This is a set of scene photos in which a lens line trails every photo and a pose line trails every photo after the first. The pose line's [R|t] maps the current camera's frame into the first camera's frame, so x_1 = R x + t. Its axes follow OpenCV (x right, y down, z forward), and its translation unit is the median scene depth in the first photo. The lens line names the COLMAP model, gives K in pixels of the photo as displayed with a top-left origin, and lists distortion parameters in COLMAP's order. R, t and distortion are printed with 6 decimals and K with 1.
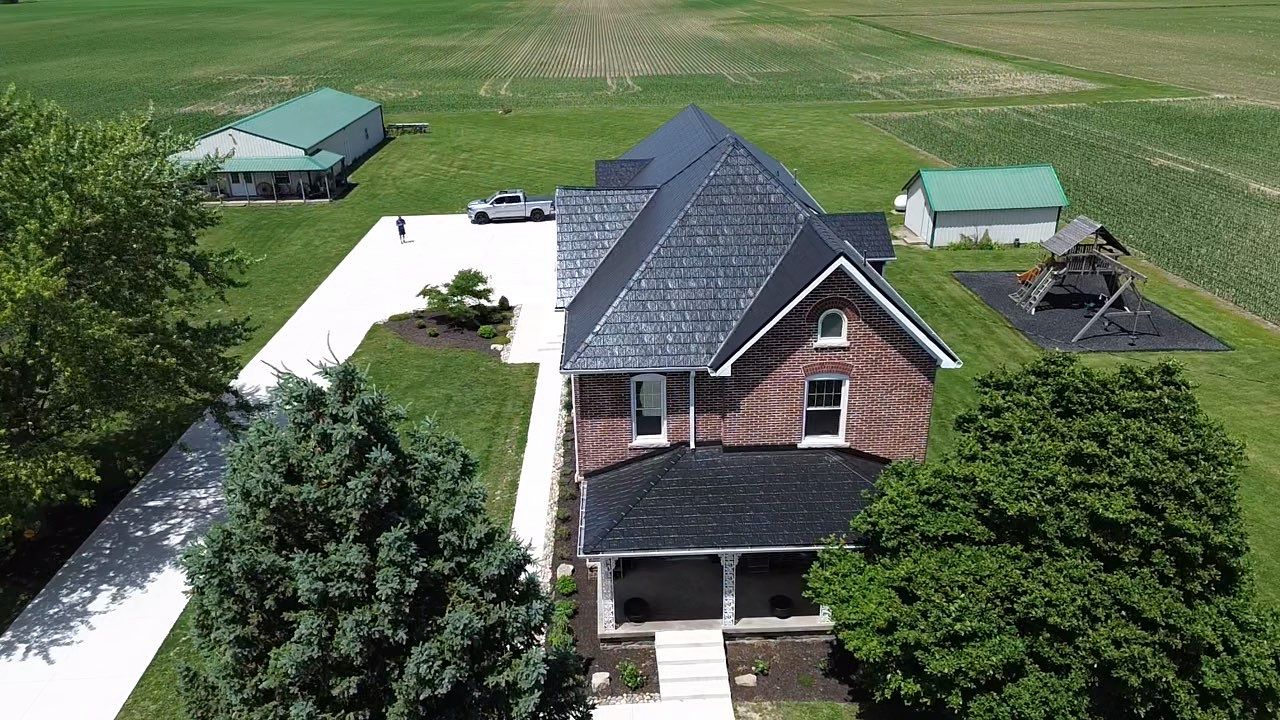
lens RADIAL K [[901.7, 0, 644.2], [0, 901.7, 353.9], [0, 0, 1]] dist [0.053629, -0.044755]
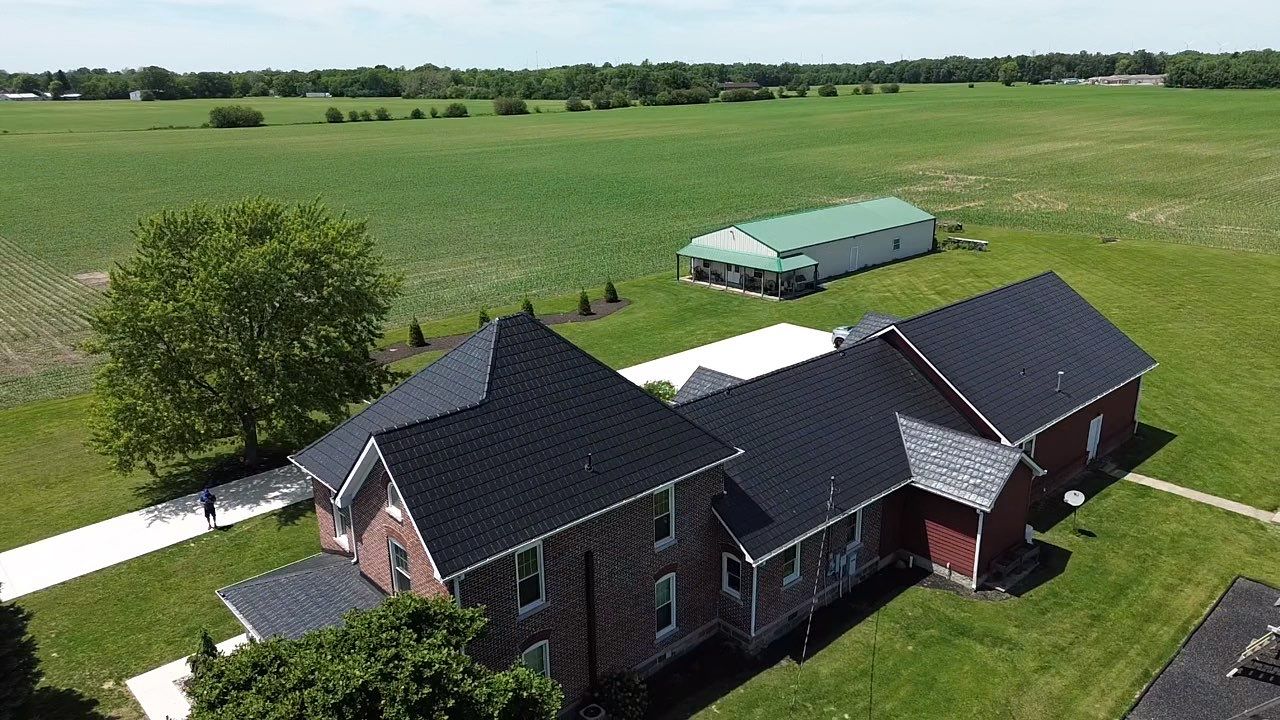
lens RADIAL K [[901.7, 0, 639.3], [0, 901.7, 359.9], [0, 0, 1]] dist [0.053629, -0.044755]
pose [[0.642229, 0.238867, -0.728344, 1.074146], [-0.295925, 0.953802, 0.051871, -0.310864], [0.707086, 0.182222, 0.683246, 0.411818]]
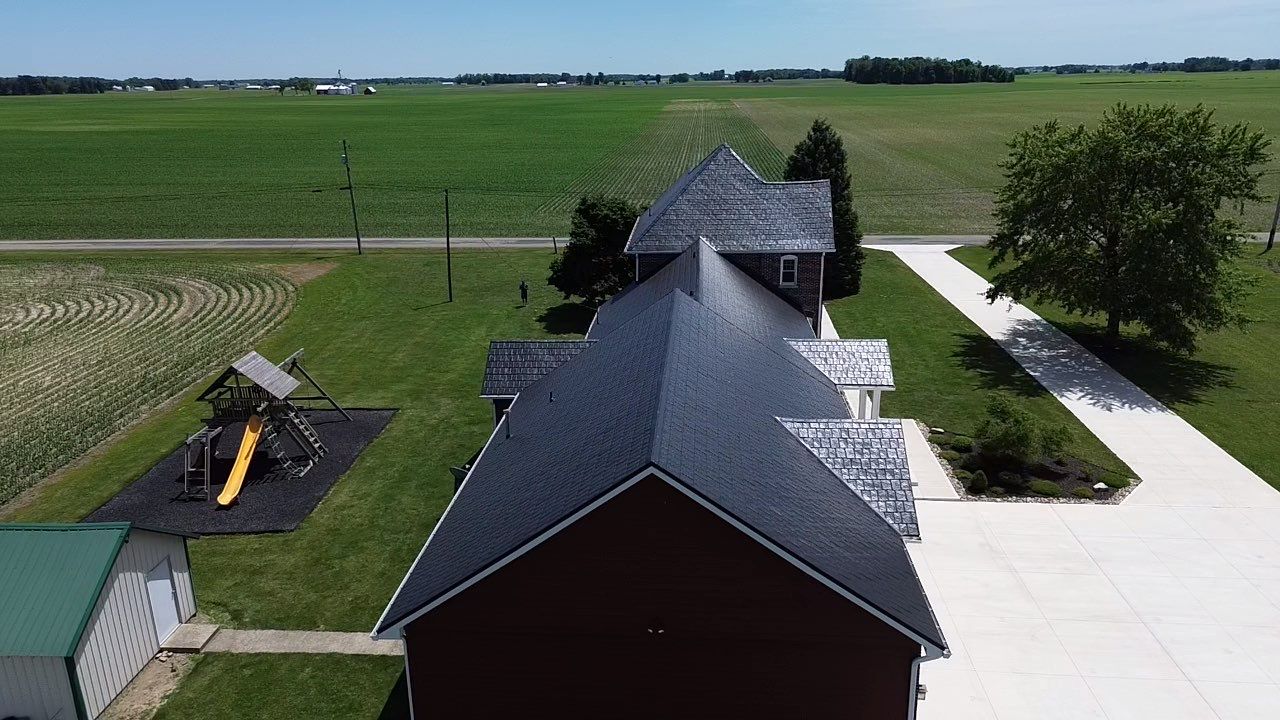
lens RADIAL K [[901.7, 0, 638.0], [0, 901.7, 366.8], [0, 0, 1]] dist [0.053629, -0.044755]
pose [[-0.993484, -0.003451, 0.113923, 0.064288], [0.071995, 0.755877, 0.650743, -1.191105], [-0.088357, 0.654704, -0.750703, 2.911883]]
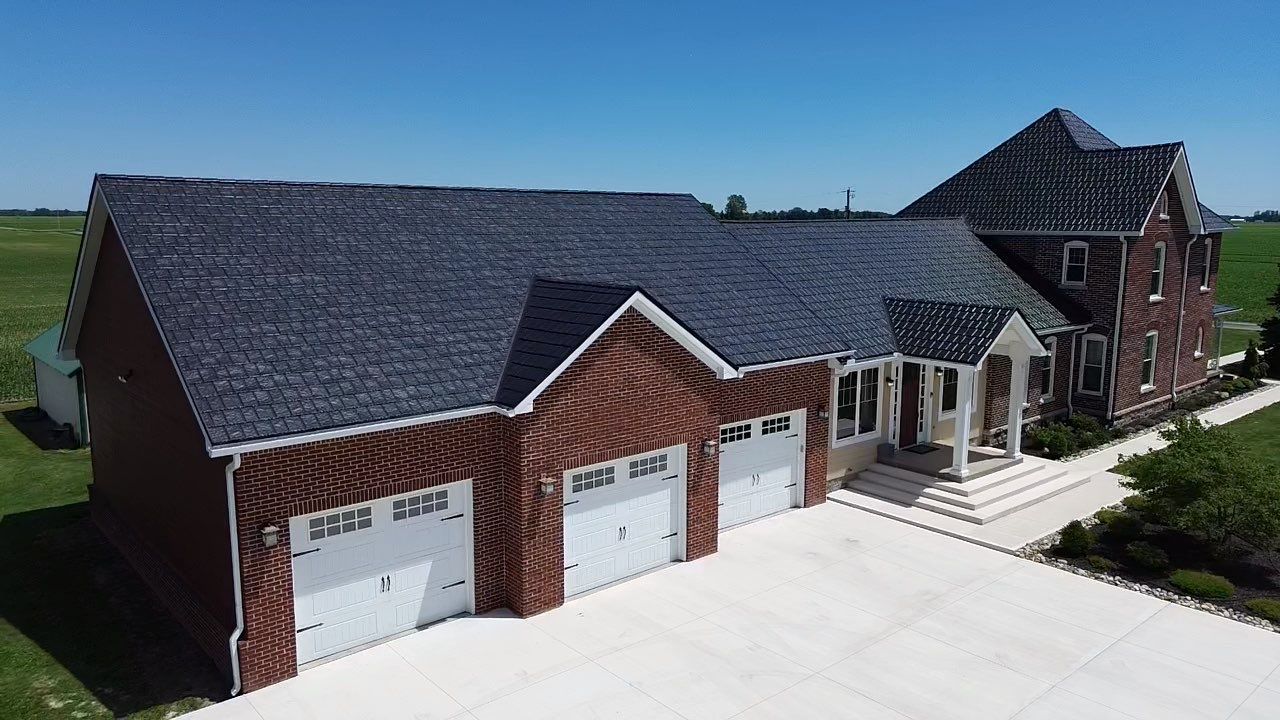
lens RADIAL K [[901.7, 0, 636.2], [0, 901.7, 360.8], [0, 0, 1]] dist [0.053629, -0.044755]
pose [[-0.626958, -0.109215, 0.771360, -0.663478], [0.309855, 0.873482, 0.375524, -0.675715], [-0.714782, 0.474447, -0.513796, 2.553003]]
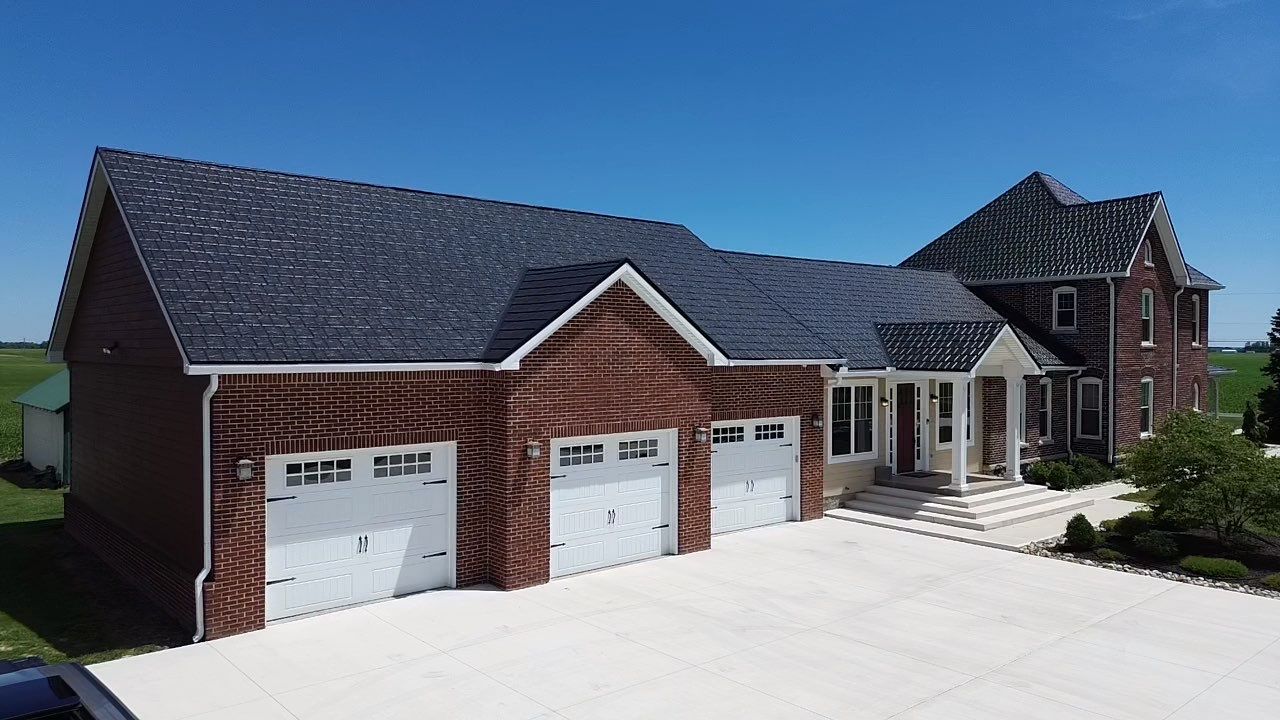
lens RADIAL K [[901.7, 0, 636.6], [0, 901.7, 359.9], [0, 0, 1]] dist [0.053629, -0.044755]
pose [[-0.627942, 0.003756, 0.778251, -0.671445], [0.310419, 0.918208, 0.246035, -0.559847], [-0.713672, 0.396080, -0.577748, 2.598878]]
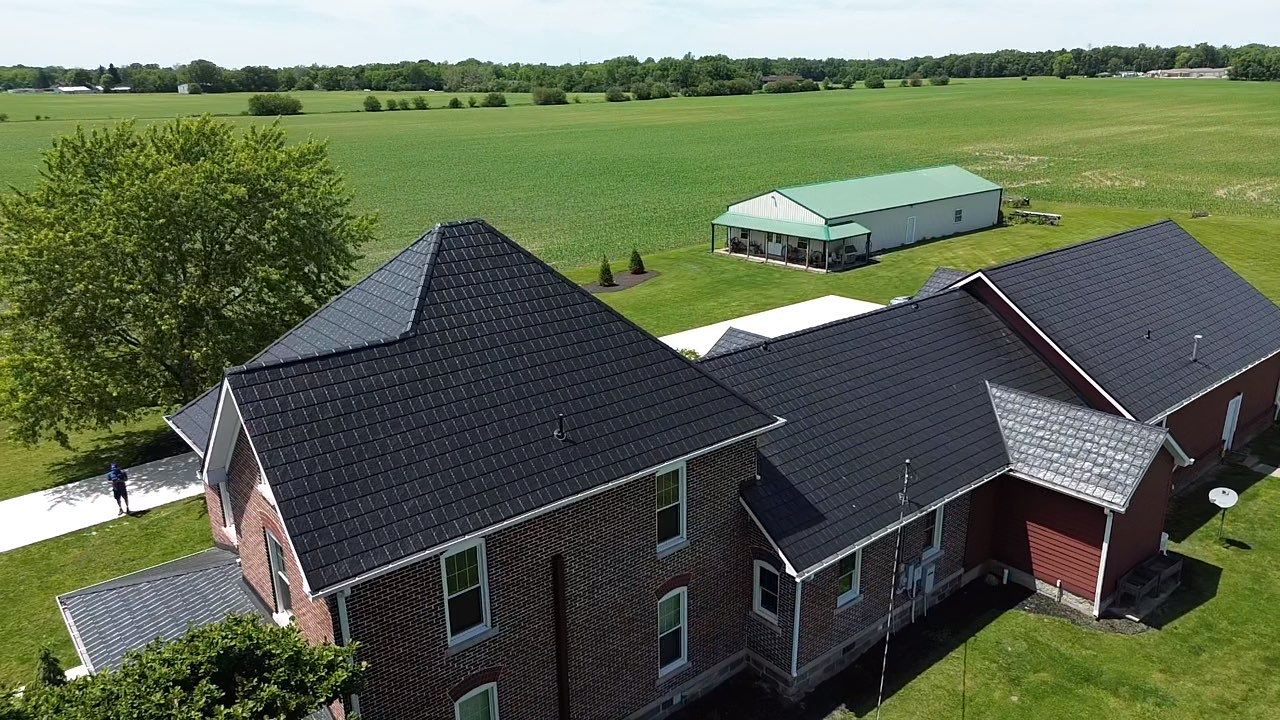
lens RADIAL K [[901.7, 0, 639.2], [0, 901.7, 361.1], [0, 0, 1]] dist [0.053629, -0.044755]
pose [[0.606577, 0.249800, -0.754762, 0.866104], [-0.306352, 0.949483, 0.068041, -0.241813], [0.733630, 0.189951, 0.652461, 0.682222]]
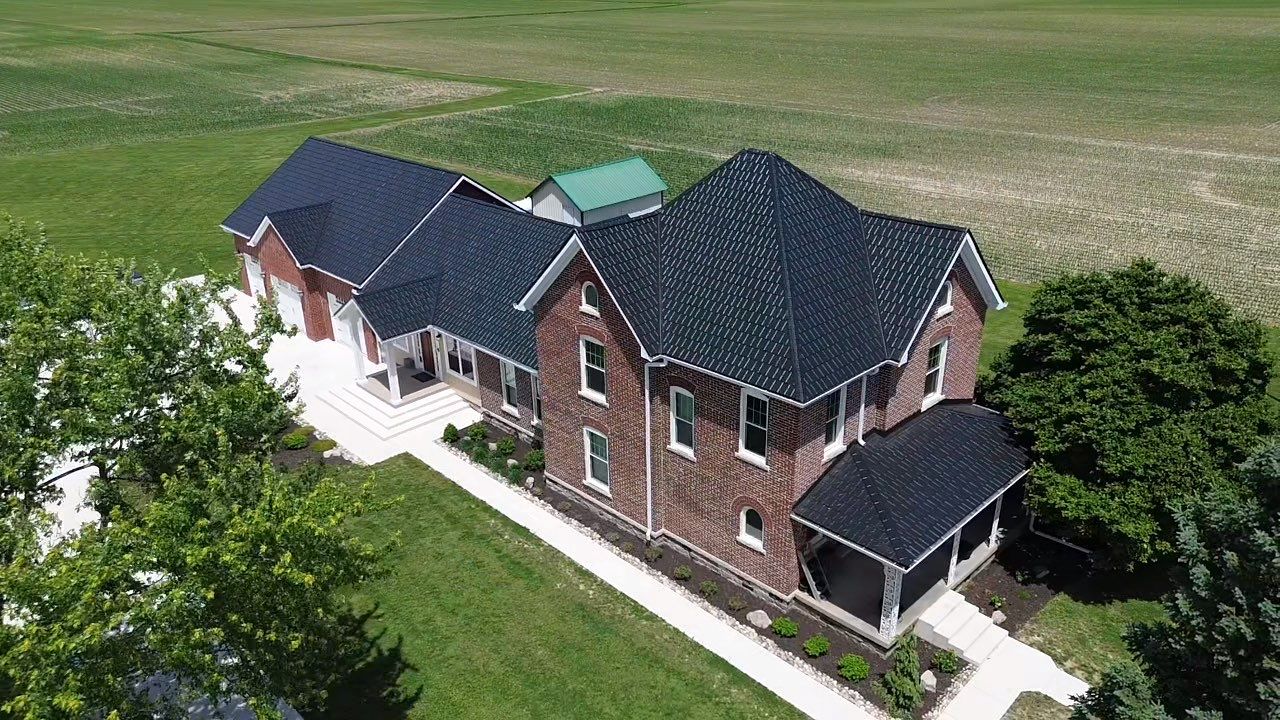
lens RADIAL K [[901.7, 0, 642.6], [0, 901.7, 349.7], [0, 0, 1]] dist [0.053629, -0.044755]
pose [[0.739861, -0.255572, 0.622325, -0.753179], [0.265836, 0.960814, 0.078537, -0.147587], [-0.618011, 0.107330, 0.778809, 0.331299]]
